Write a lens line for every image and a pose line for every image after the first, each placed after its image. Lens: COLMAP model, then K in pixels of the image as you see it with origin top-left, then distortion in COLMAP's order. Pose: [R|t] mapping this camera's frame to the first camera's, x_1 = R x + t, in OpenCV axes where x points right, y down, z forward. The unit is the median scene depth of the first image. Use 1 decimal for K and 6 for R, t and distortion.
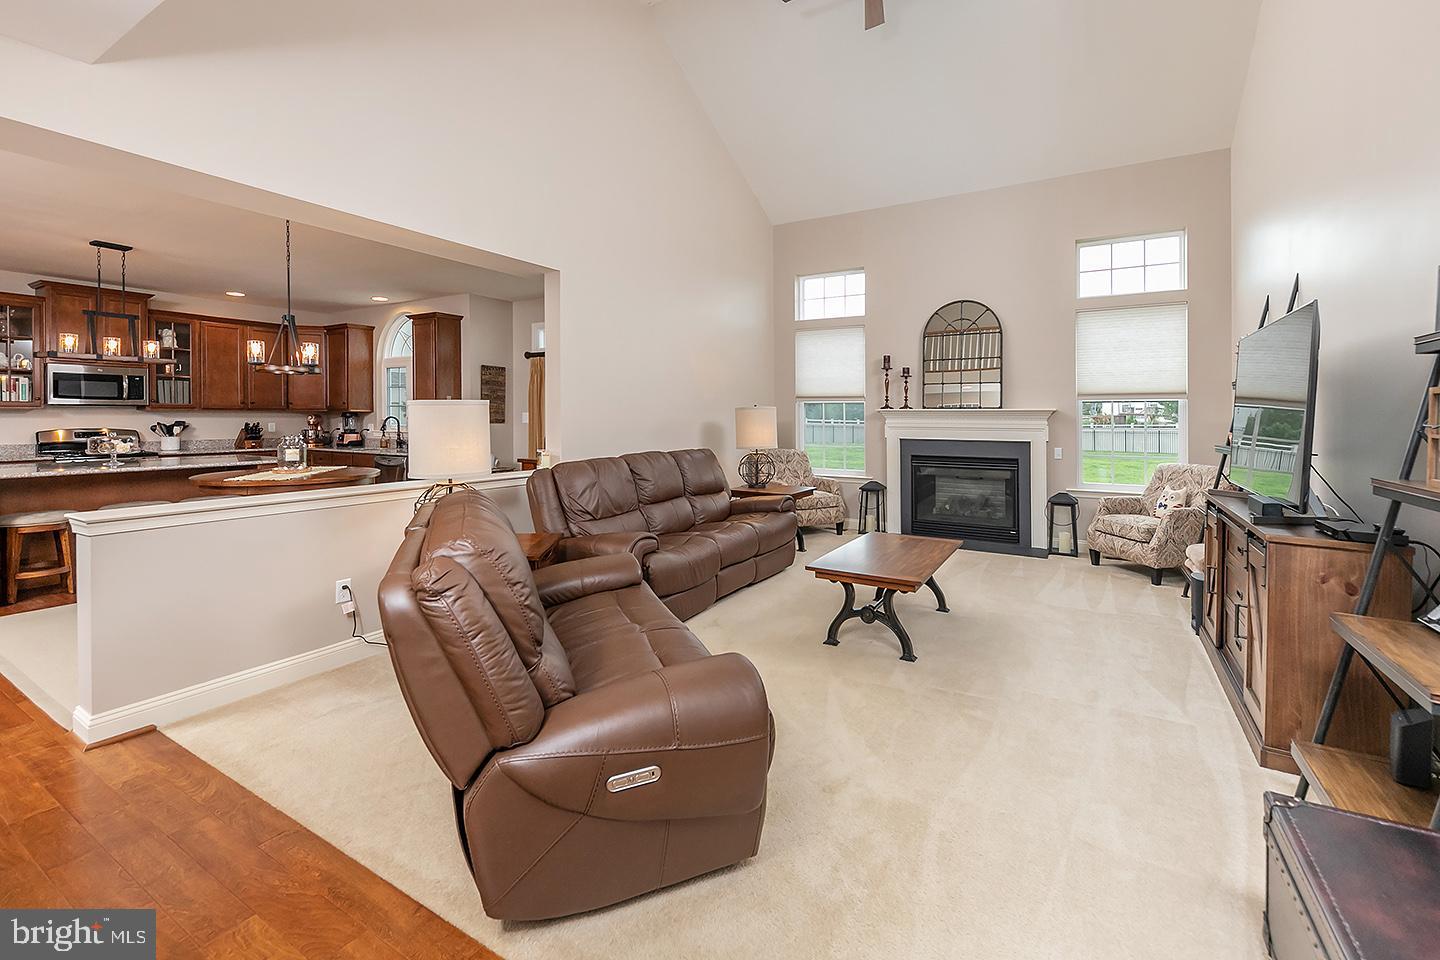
lens RADIAL K [[611.9, 0, 757.5], [0, 611.9, 422.8], [0, 0, 1]] dist [-0.010427, -0.000272]
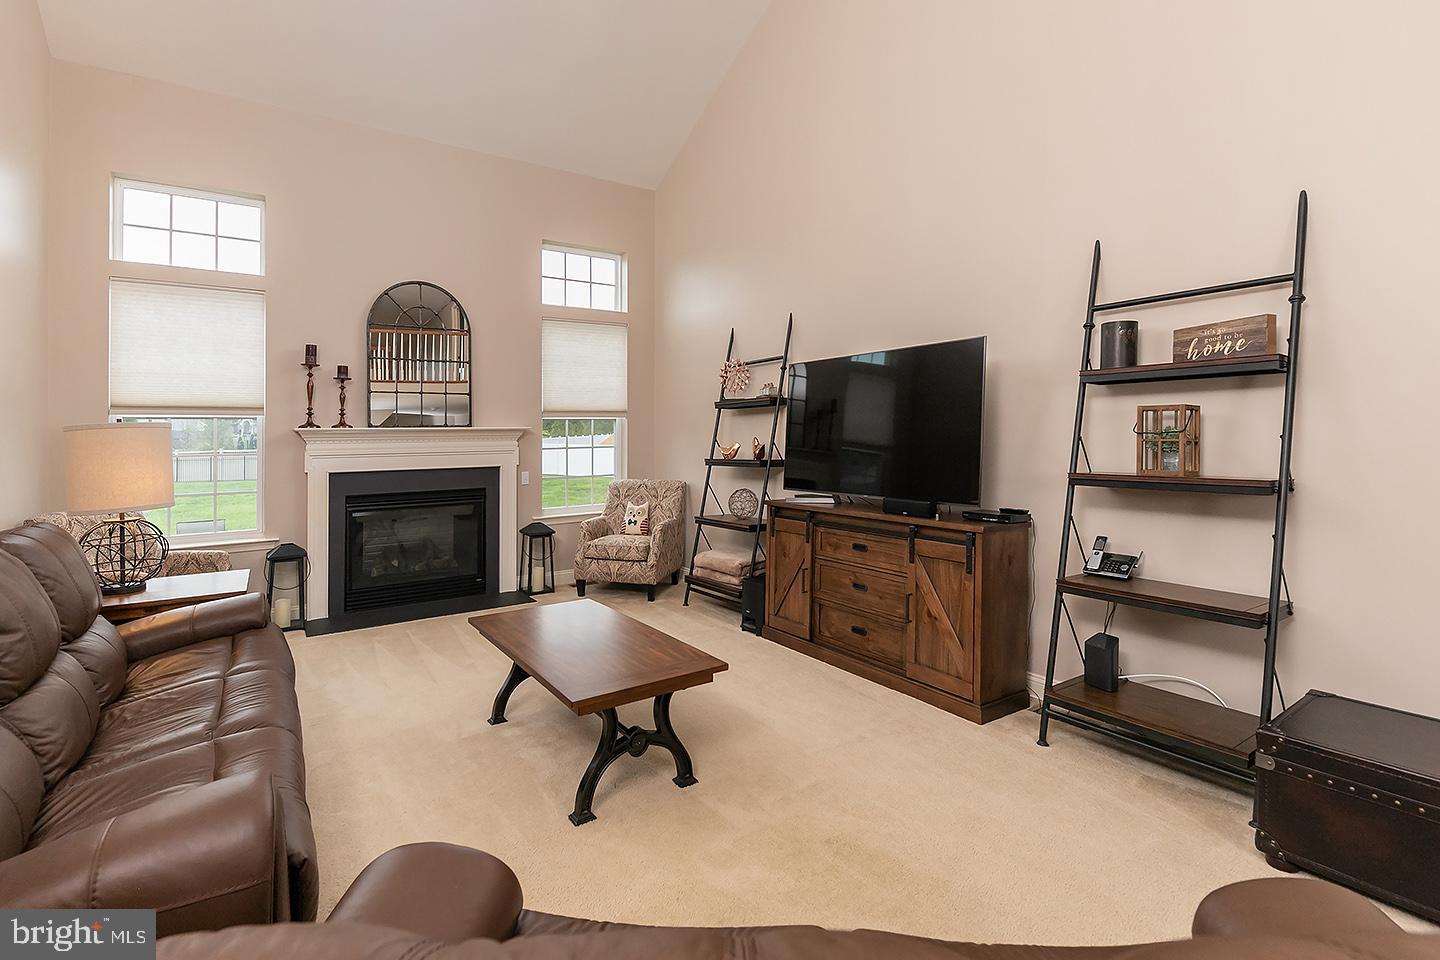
lens RADIAL K [[673.5, 0, 669.1], [0, 673.5, 437.3], [0, 0, 1]] dist [-0.000459, -0.000361]
pose [[0.473374, -0.012844, 0.880768, -0.272193], [0.026409, 0.999651, 0.000384, -0.003447], [-0.880466, 0.023079, 0.473548, 0.384784]]
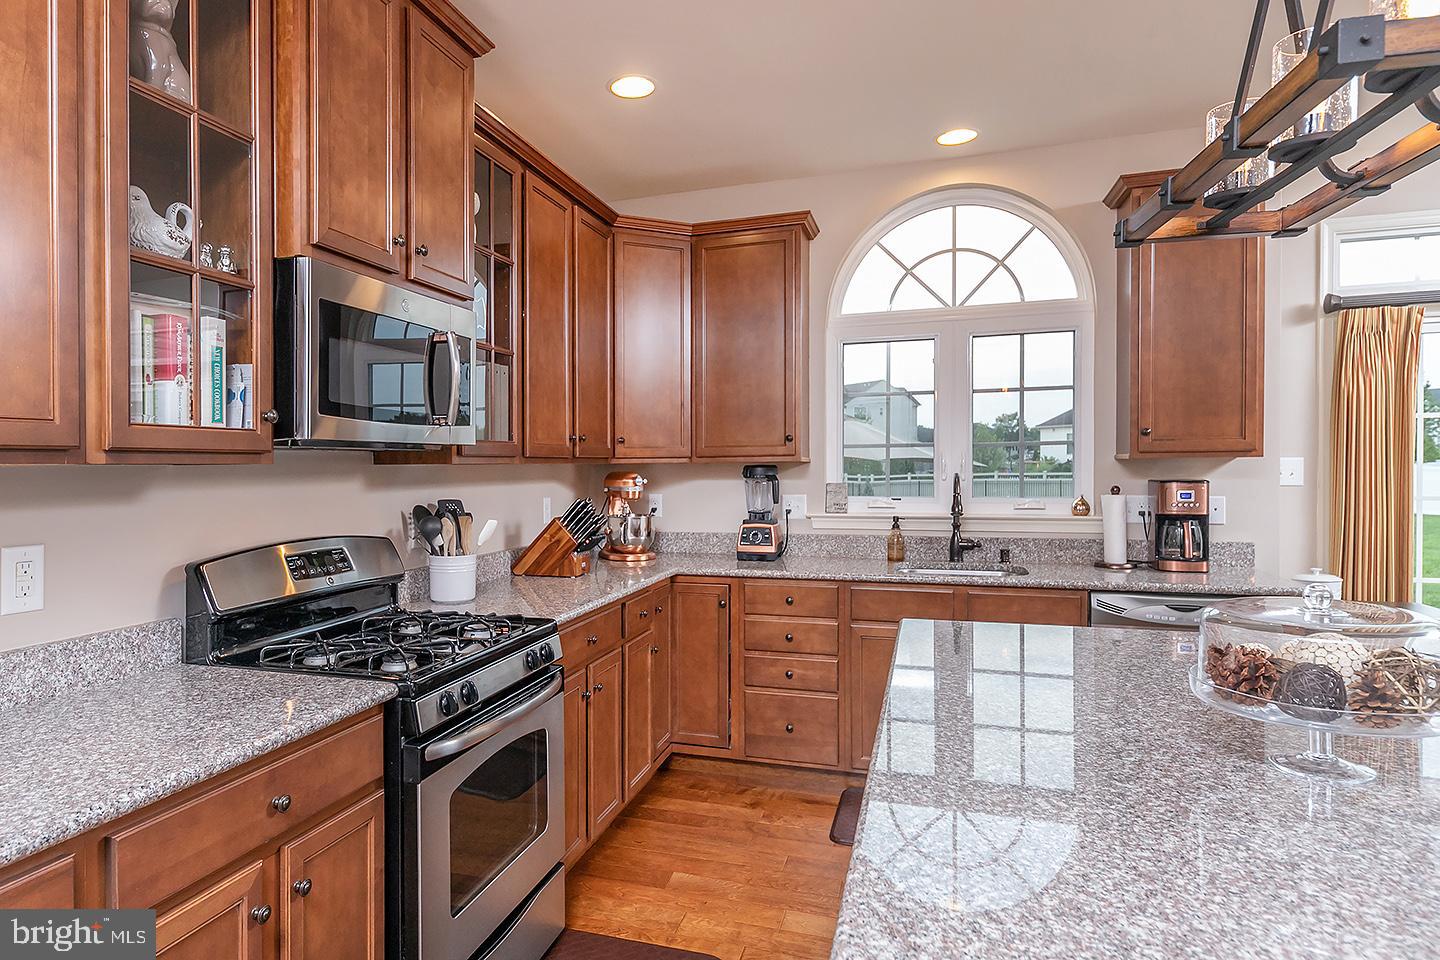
lens RADIAL K [[878.1, 0, 600.3], [0, 878.1, 473.3], [0, 0, 1]] dist [0.005420, 0.001527]
pose [[0.989288, -0.016177, 0.145079, -0.984586], [0.016434, 0.999865, -0.000575, -0.015473], [-0.145050, 0.002953, 0.989420, 0.587780]]
